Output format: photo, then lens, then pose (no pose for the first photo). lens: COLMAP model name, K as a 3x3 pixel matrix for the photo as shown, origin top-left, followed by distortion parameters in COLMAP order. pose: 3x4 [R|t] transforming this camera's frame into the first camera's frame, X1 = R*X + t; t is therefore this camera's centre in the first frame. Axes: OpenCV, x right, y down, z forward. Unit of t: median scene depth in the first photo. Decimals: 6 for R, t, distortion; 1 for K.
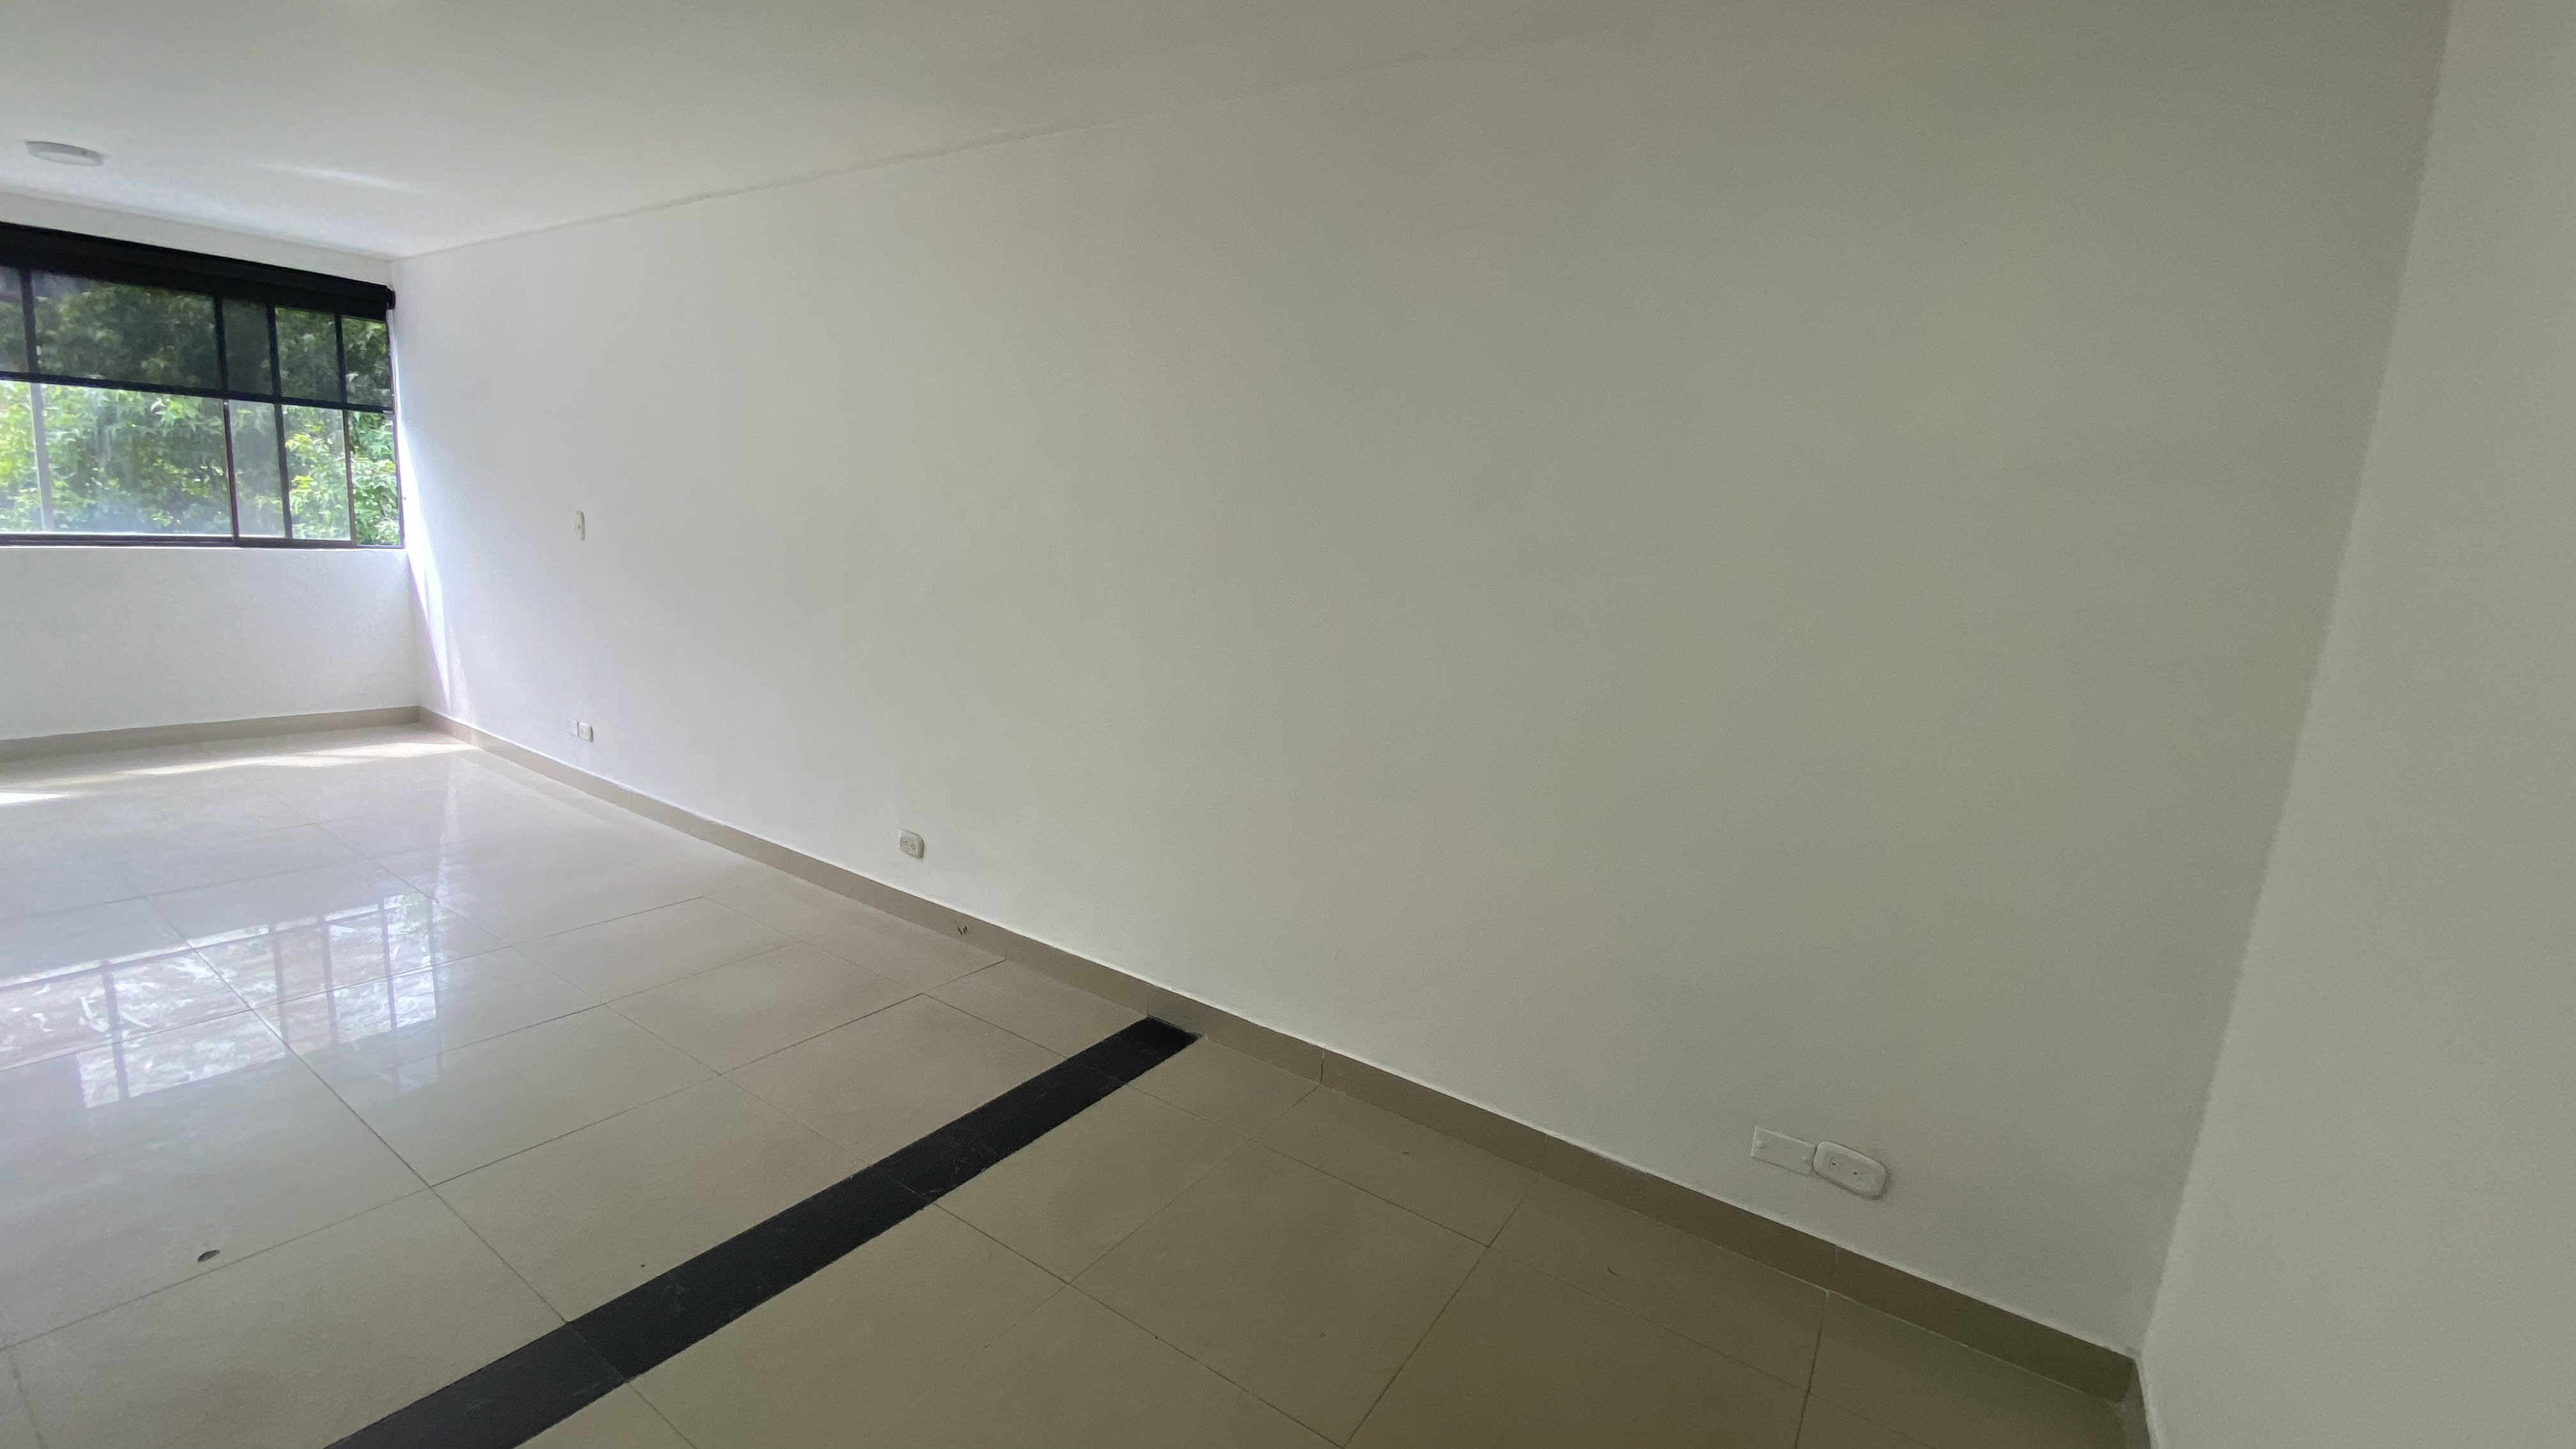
lens RADIAL K [[1032.0, 0, 1284.9], [0, 1032.0, 728.0], [0, 0, 1]] dist [0.003299, -0.014414]
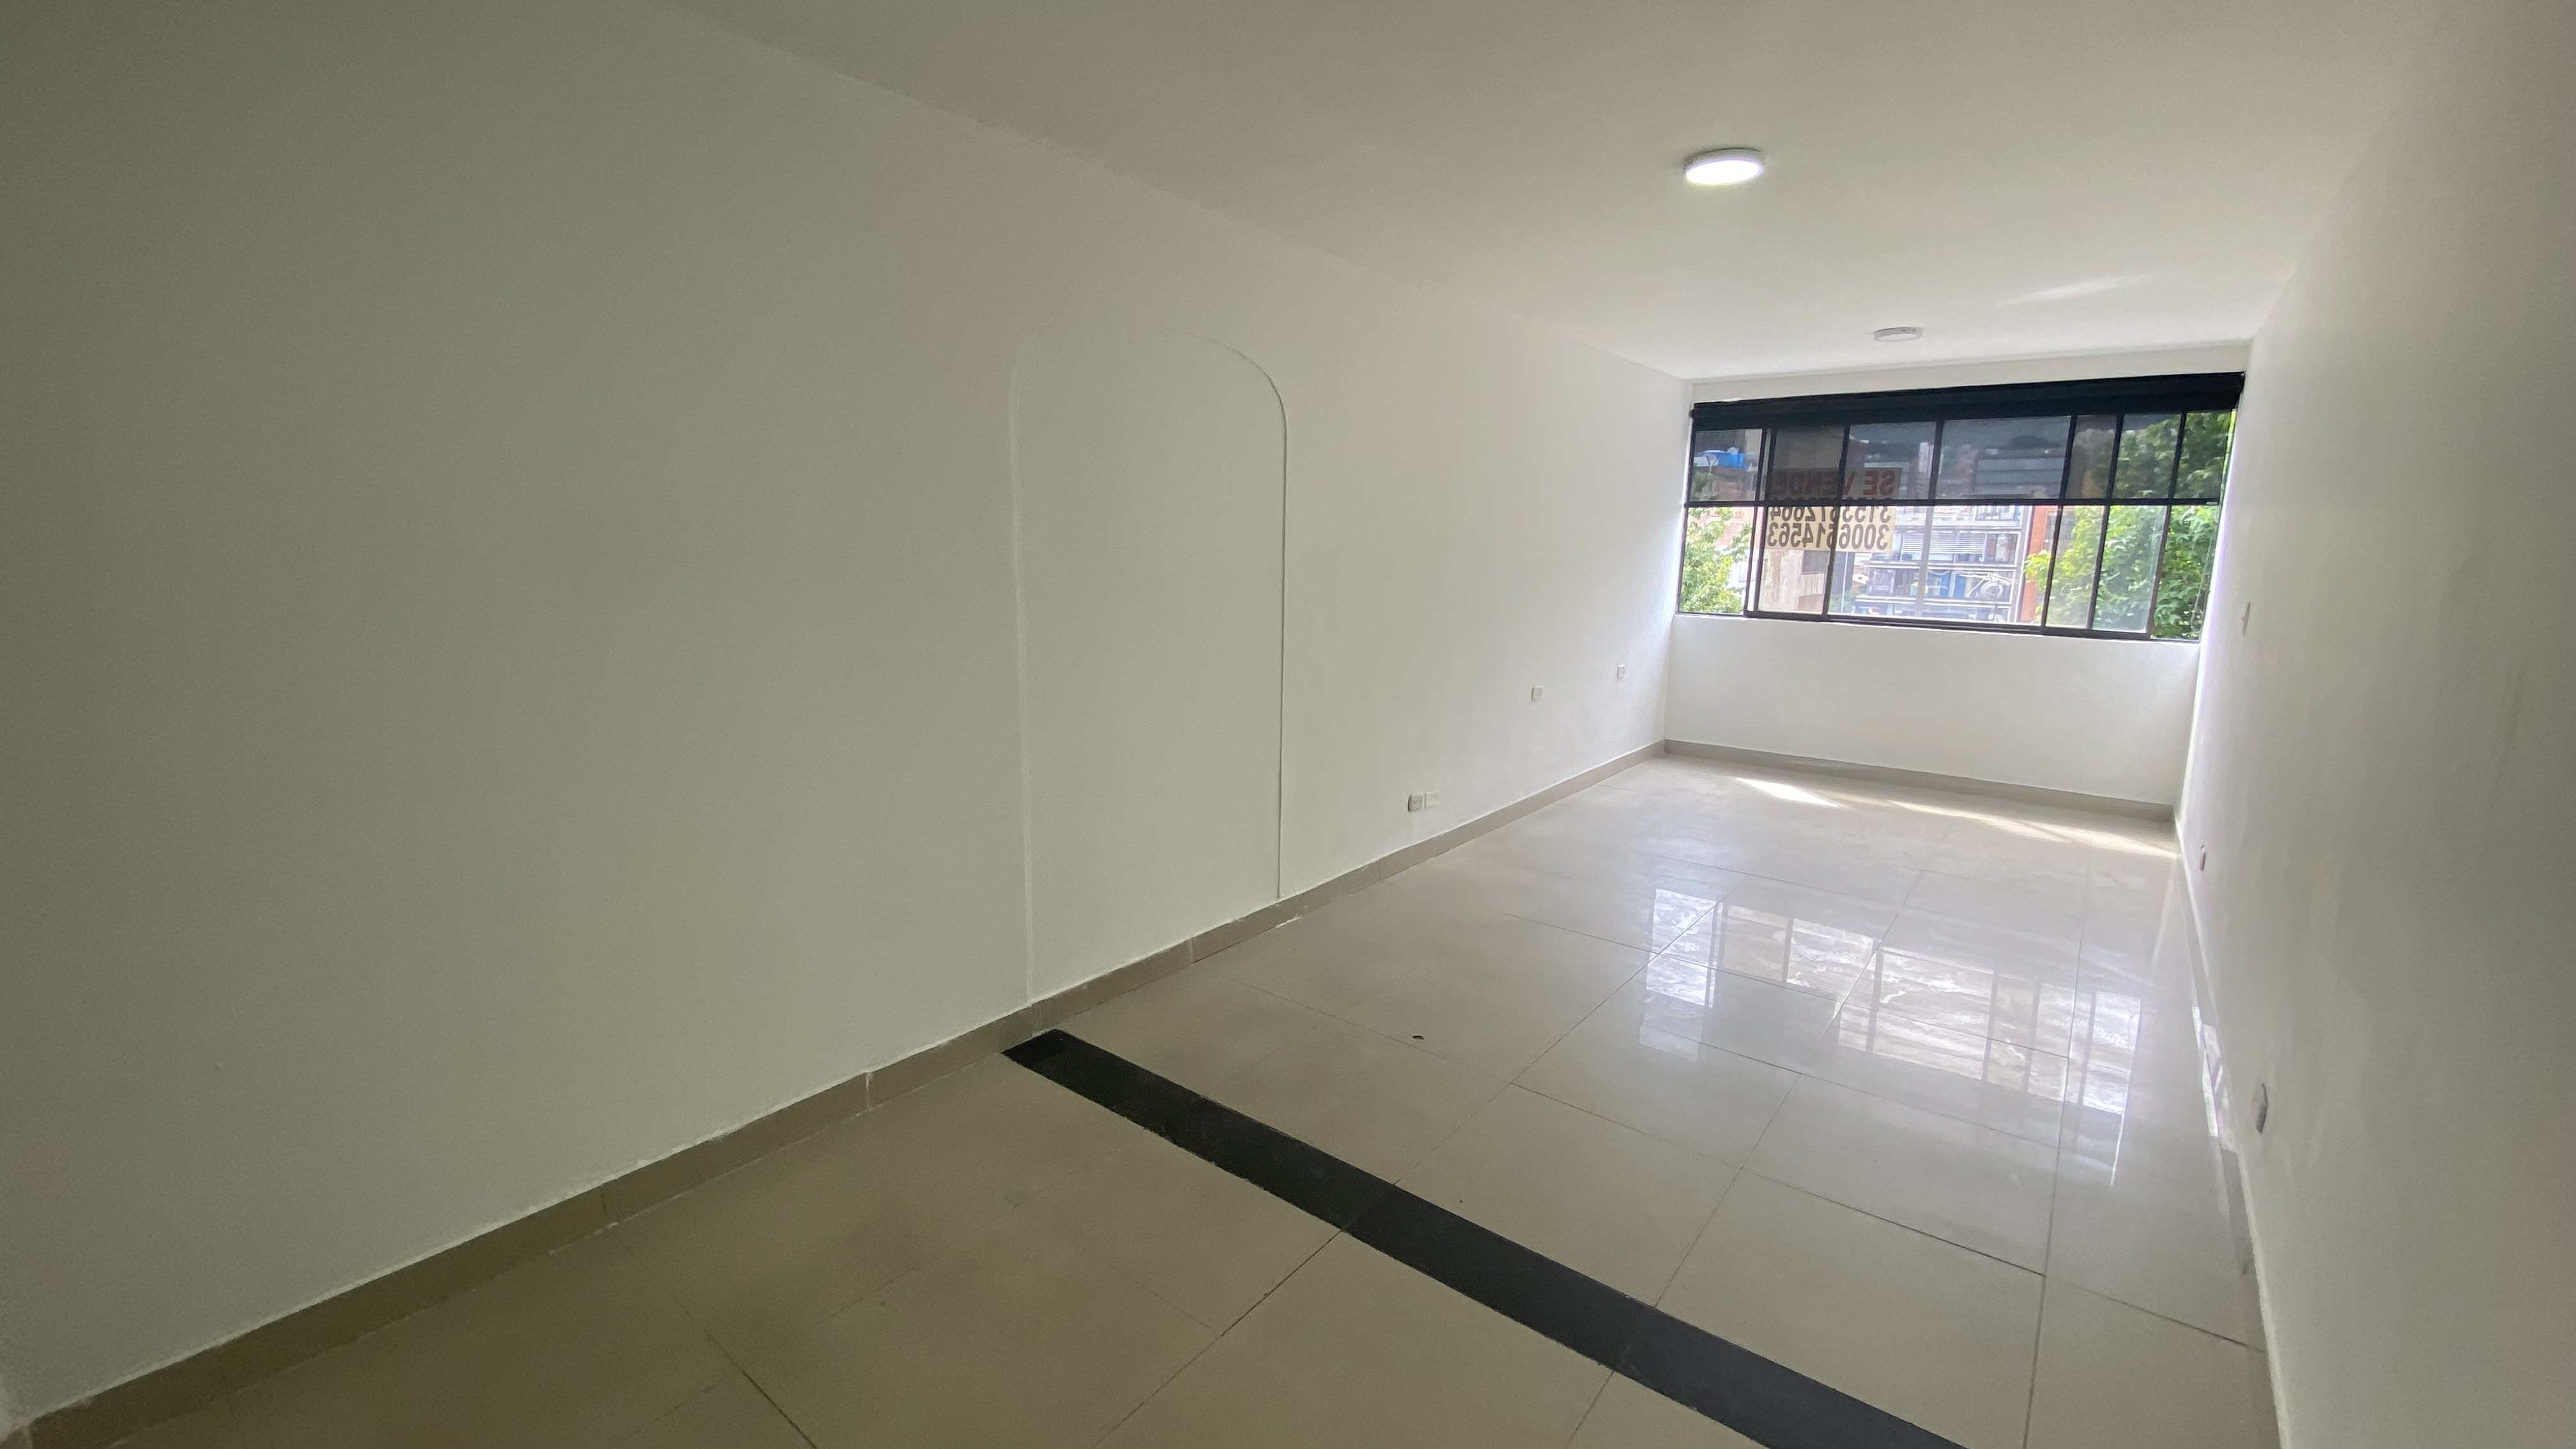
lens RADIAL K [[1032.0, 0, 1284.9], [0, 1032.0, 728.0], [0, 0, 1]] dist [0.003299, -0.014414]
pose [[-0.102355, 0.108958, -0.988763, 0.255258], [-0.206734, 0.969950, 0.128286, -0.062273], [0.973029, 0.217541, -0.076754, 0.363873]]
